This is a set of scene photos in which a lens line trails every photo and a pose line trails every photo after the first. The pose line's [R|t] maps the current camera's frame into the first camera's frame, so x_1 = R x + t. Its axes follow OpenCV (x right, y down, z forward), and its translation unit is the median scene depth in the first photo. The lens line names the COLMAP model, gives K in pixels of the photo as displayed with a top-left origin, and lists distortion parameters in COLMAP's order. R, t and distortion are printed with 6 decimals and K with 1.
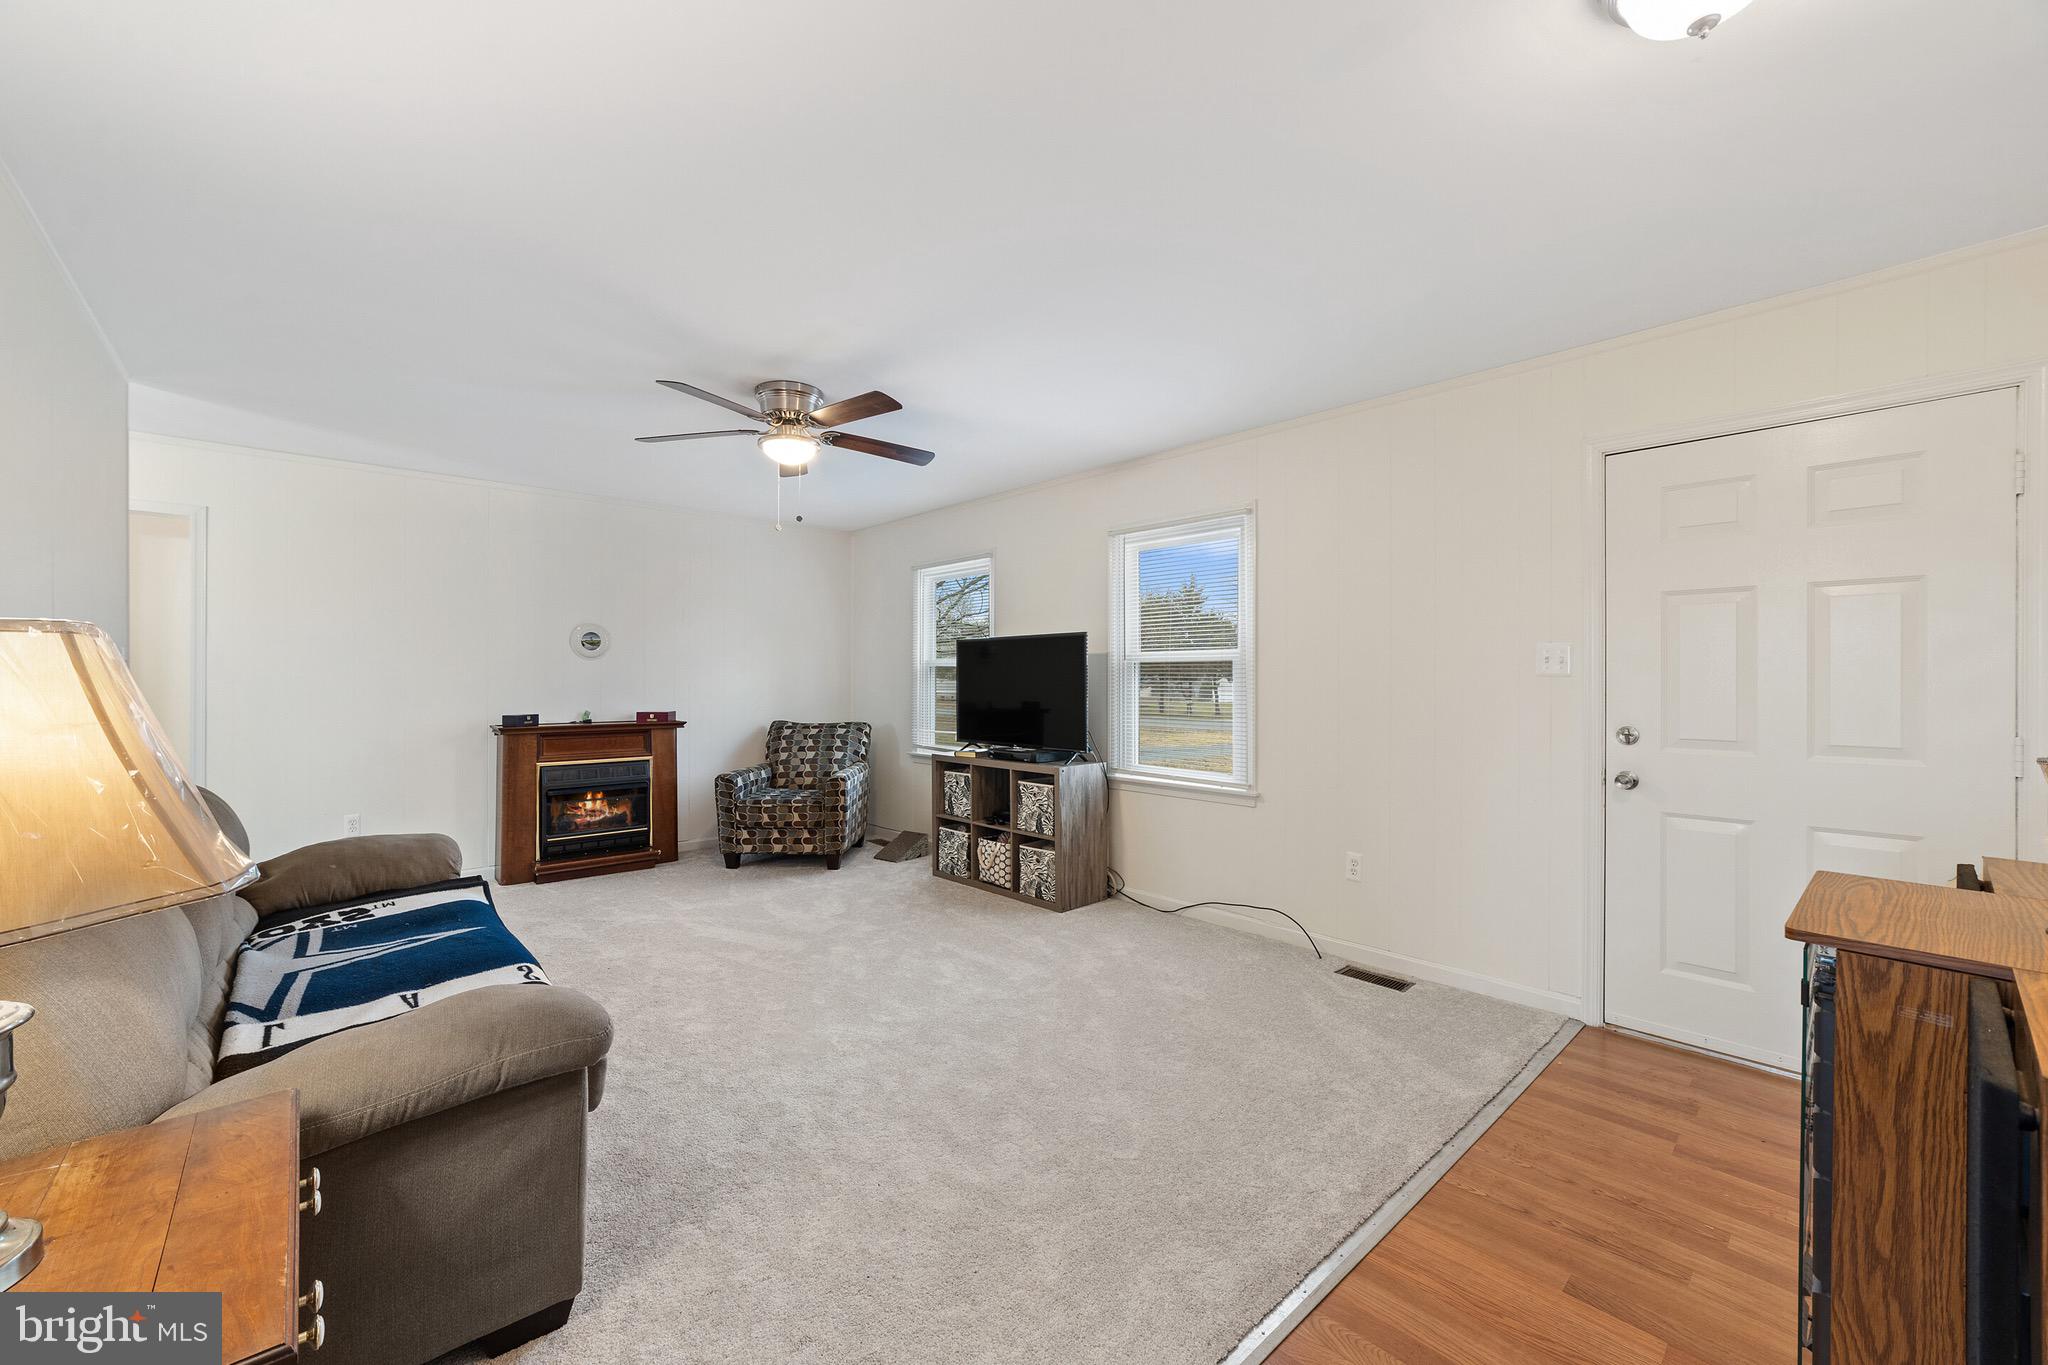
lens RADIAL K [[794.0, 0, 1021.7], [0, 794.0, 681.1], [0, 0, 1]] dist [-0.025837, 0.010258]
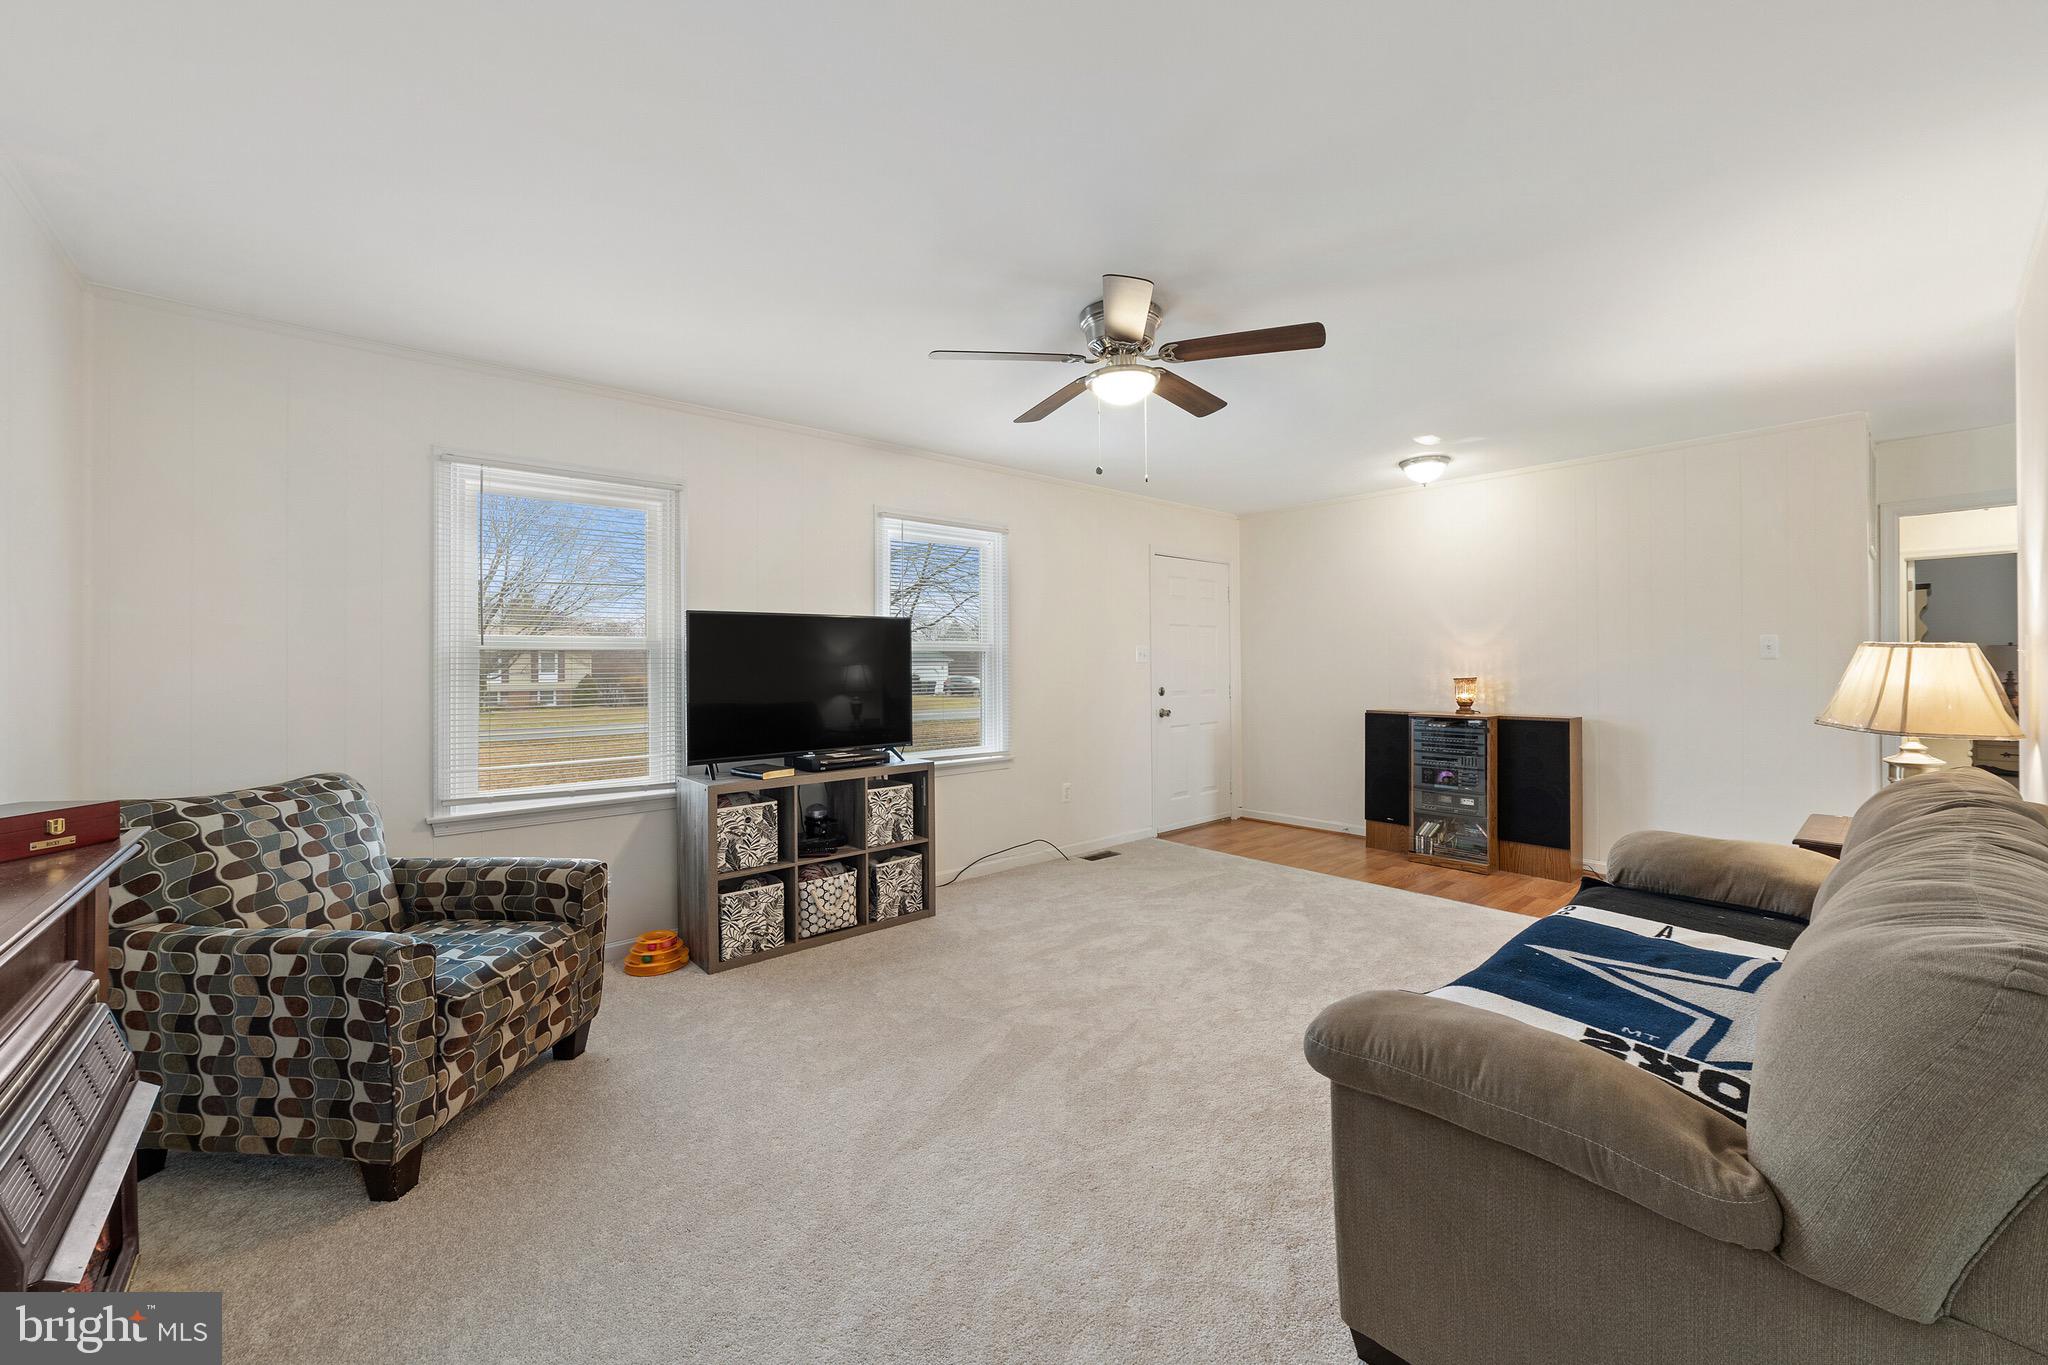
lens RADIAL K [[806.9, 0, 1018.1], [0, 806.9, 674.0], [0, 0, 1]] dist [-0.025308, 0.010334]
pose [[0.031030, -0.013383, 0.999429, -0.836142], [0.012664, 0.999835, 0.012995, -0.005009], [-0.999438, 0.012254, 0.031194, 0.806836]]
